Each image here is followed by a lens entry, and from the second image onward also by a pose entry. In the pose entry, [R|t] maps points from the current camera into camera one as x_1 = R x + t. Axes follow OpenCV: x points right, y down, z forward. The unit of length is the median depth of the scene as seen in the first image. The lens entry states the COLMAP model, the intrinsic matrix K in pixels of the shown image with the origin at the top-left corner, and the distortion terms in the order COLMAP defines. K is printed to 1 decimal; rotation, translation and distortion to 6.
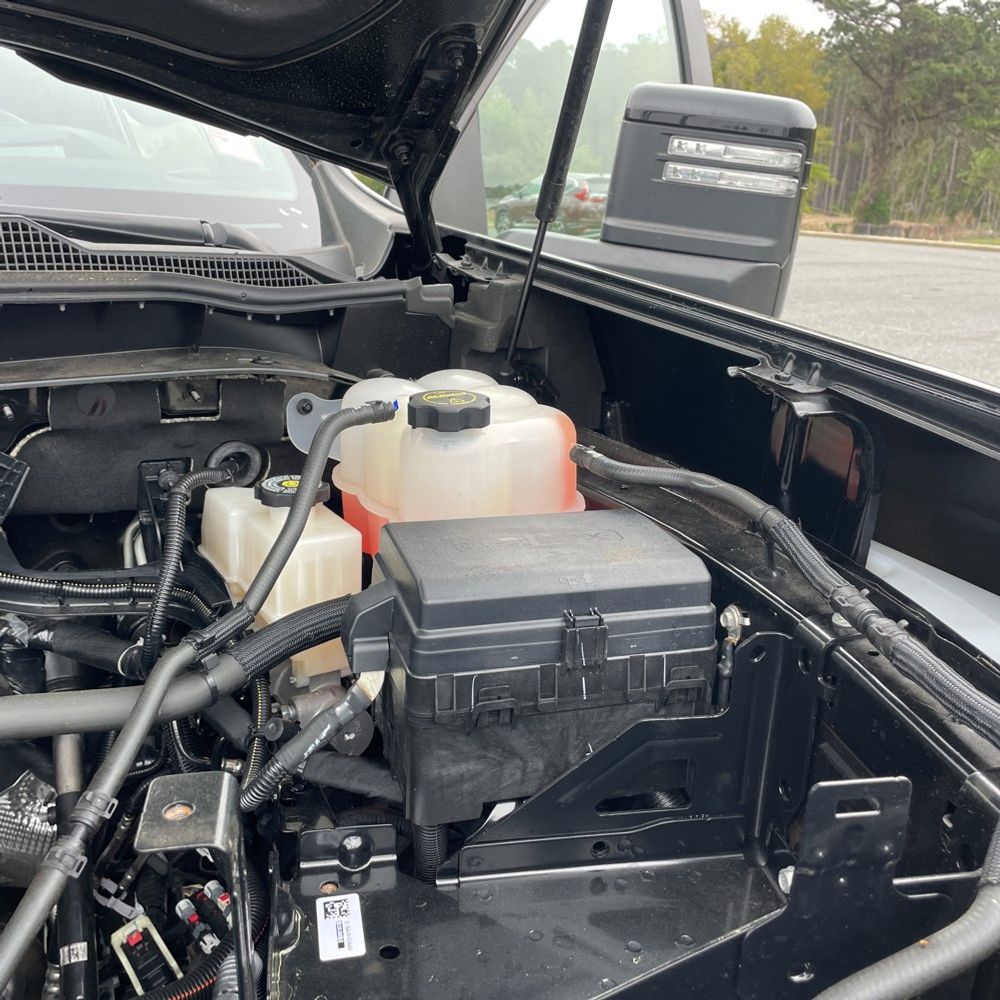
lens RADIAL K [[1046.4, 0, 510.1], [0, 1046.4, 499.5], [0, 0, 1]] dist [-0.010804, 0.000000]
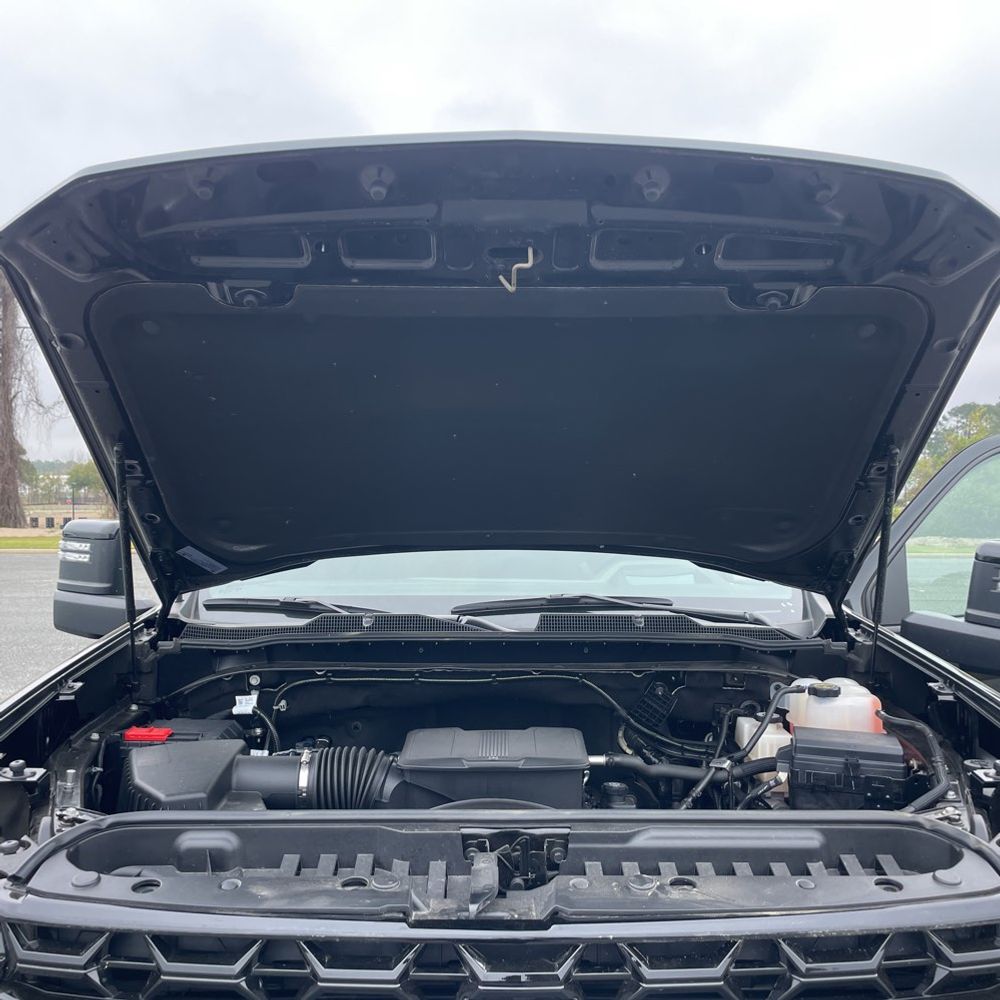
lens RADIAL K [[1003.5, 0, 508.7], [0, 1003.5, 499.5], [0, 0, 1]] dist [0.056888, 0.000000]
pose [[0.857924, -0.016326, -0.513517, 0.538444], [-0.138285, 0.955273, -0.261401, 0.218278], [0.494816, 0.295274, 0.817294, -1.549754]]
